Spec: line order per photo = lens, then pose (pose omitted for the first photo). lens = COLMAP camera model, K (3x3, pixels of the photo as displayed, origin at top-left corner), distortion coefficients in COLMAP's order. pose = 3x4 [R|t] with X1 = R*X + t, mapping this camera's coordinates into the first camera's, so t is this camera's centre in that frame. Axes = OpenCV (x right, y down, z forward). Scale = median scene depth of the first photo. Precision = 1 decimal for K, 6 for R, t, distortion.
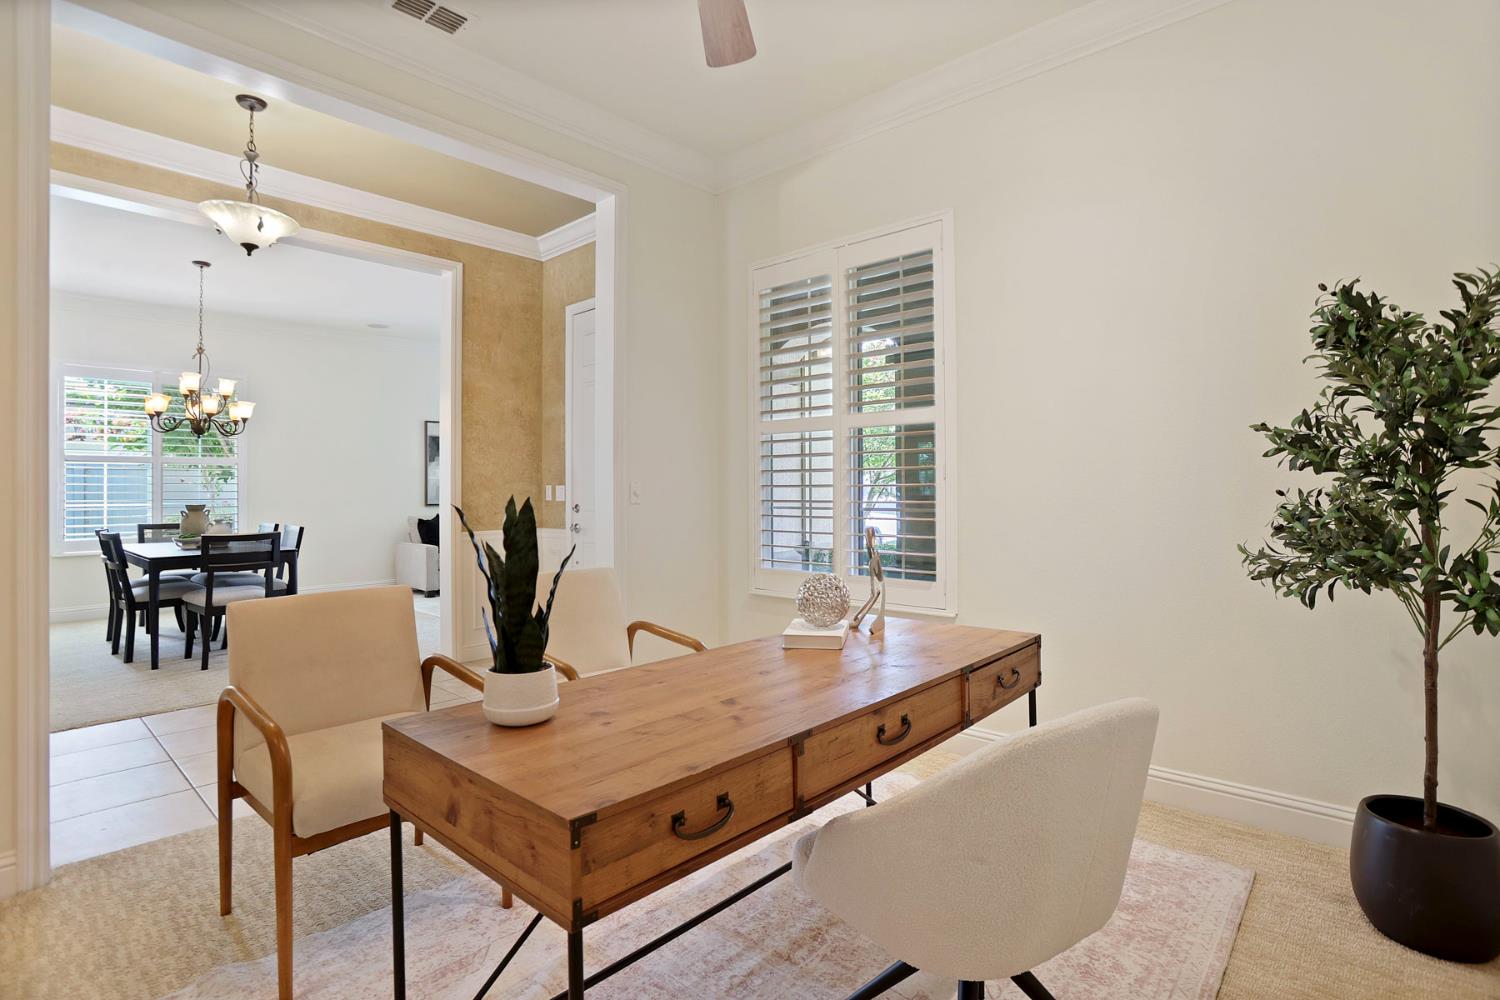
lens RADIAL K [[737.0, 0, 744.0], [0, 737.0, 489.6], [0, 0, 1]] dist [-0.062541, 0.024908]
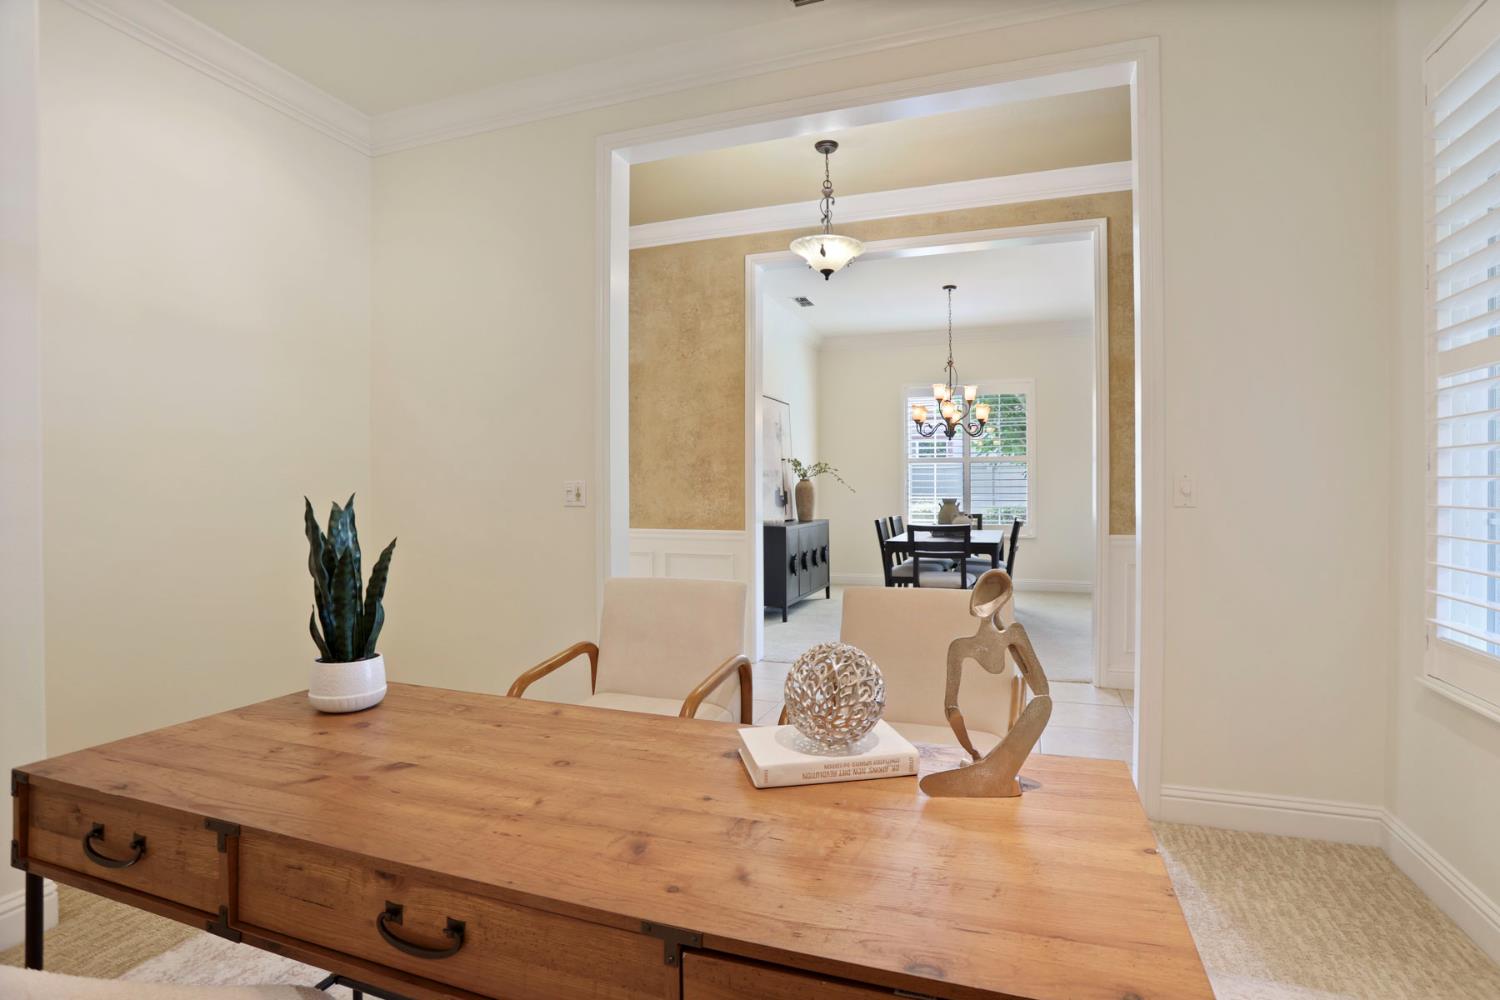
lens RADIAL K [[737.0, 0, 755.0], [0, 737.0, 491.1], [0, 0, 1]] dist [-0.062541, 0.024908]
pose [[0.393227, 0.006545, -0.919418, 0.343386], [0.002033, 0.999966, 0.007987, -0.000975], [0.919439, -0.005010, 0.393201, 0.441872]]
